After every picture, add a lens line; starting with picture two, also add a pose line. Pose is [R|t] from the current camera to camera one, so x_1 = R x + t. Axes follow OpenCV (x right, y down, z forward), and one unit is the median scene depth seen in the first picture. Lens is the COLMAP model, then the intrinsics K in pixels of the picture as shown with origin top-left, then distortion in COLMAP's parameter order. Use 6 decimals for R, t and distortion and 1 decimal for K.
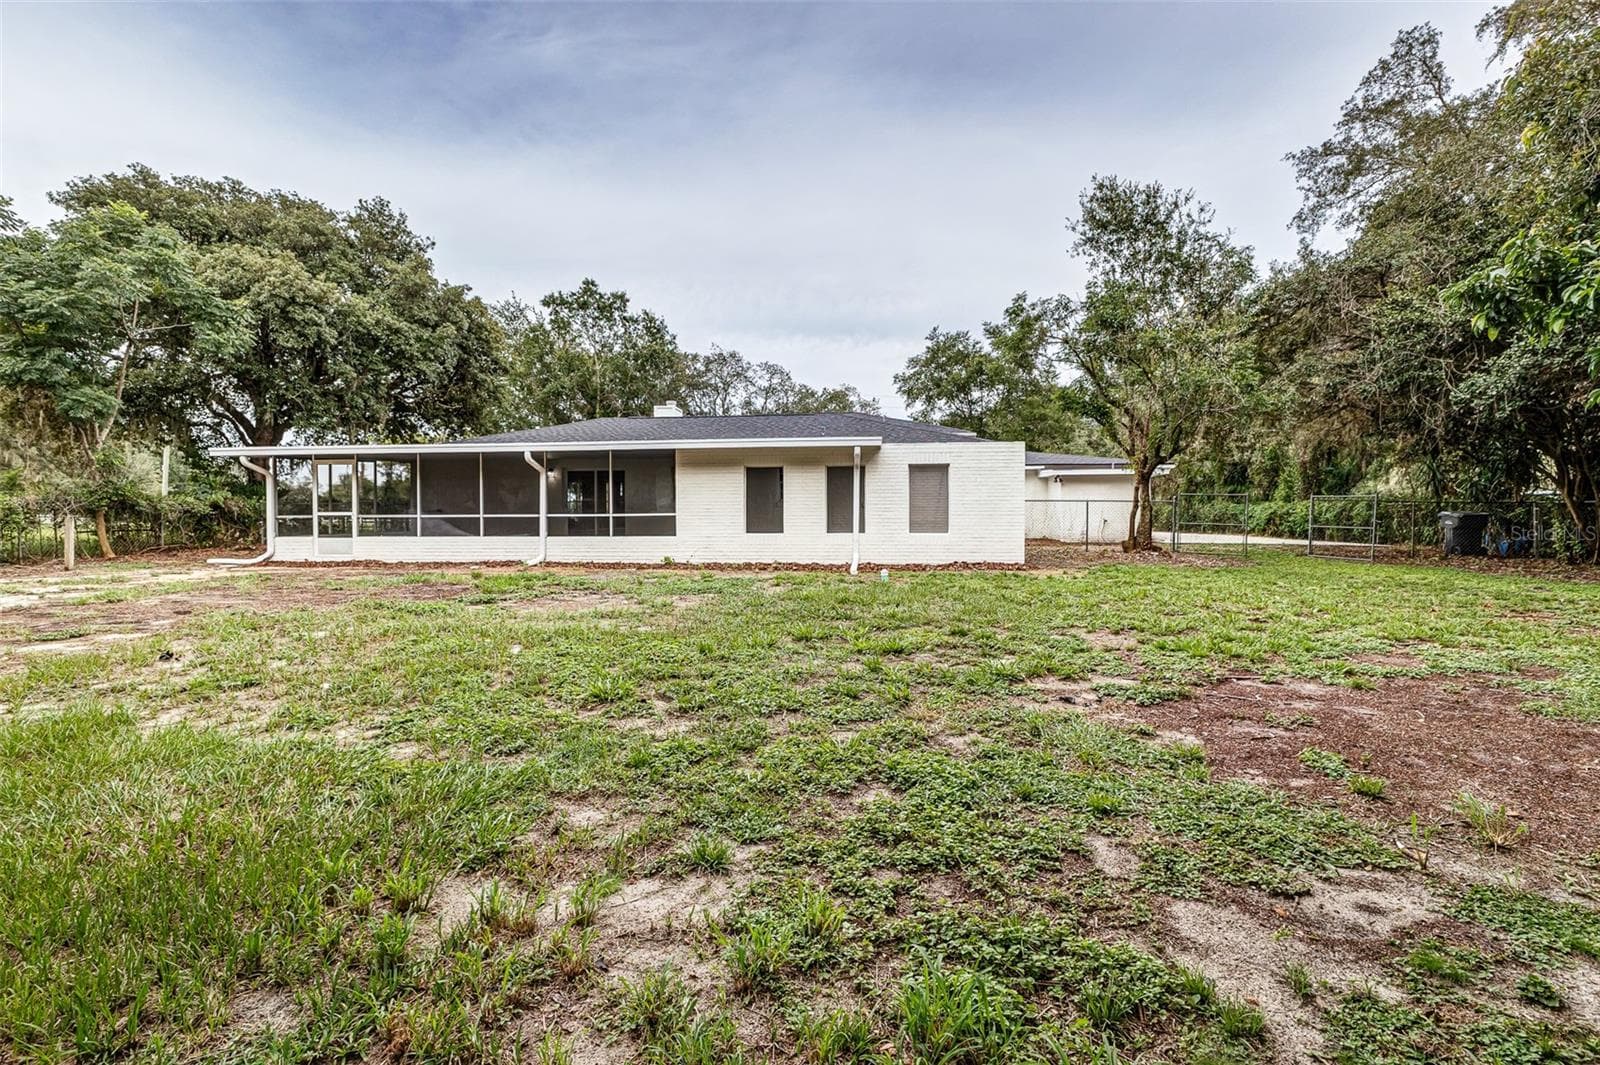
lens RADIAL K [[687.6, 0, 792.7], [0, 687.6, 474.1], [0, 0, 1]] dist [-0.002631, -0.000146]
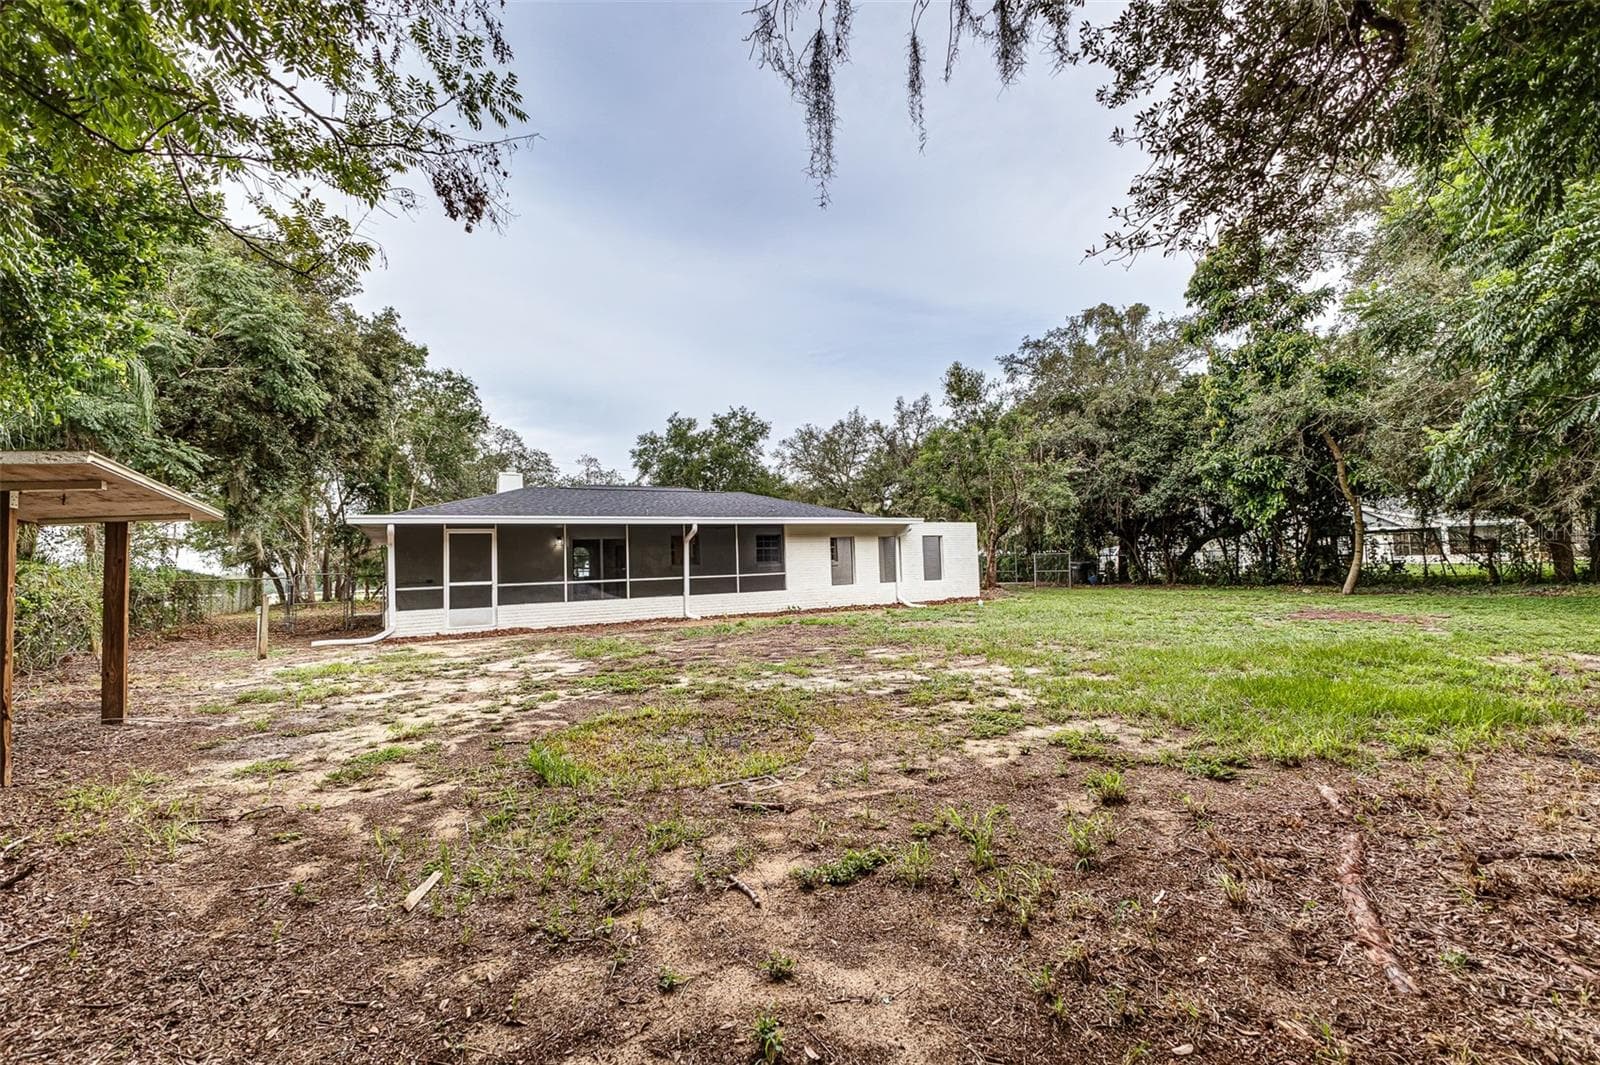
lens RADIAL K [[687.6, 0, 803.8], [0, 687.6, 537.6], [0, 0, 1]] dist [-0.002631, -0.000146]
pose [[0.793967, 0.005868, 0.607933, -0.939360], [-0.001181, 0.999966, -0.008110, 0.001254], [-0.607960, 0.005721, 0.793947, -0.054562]]
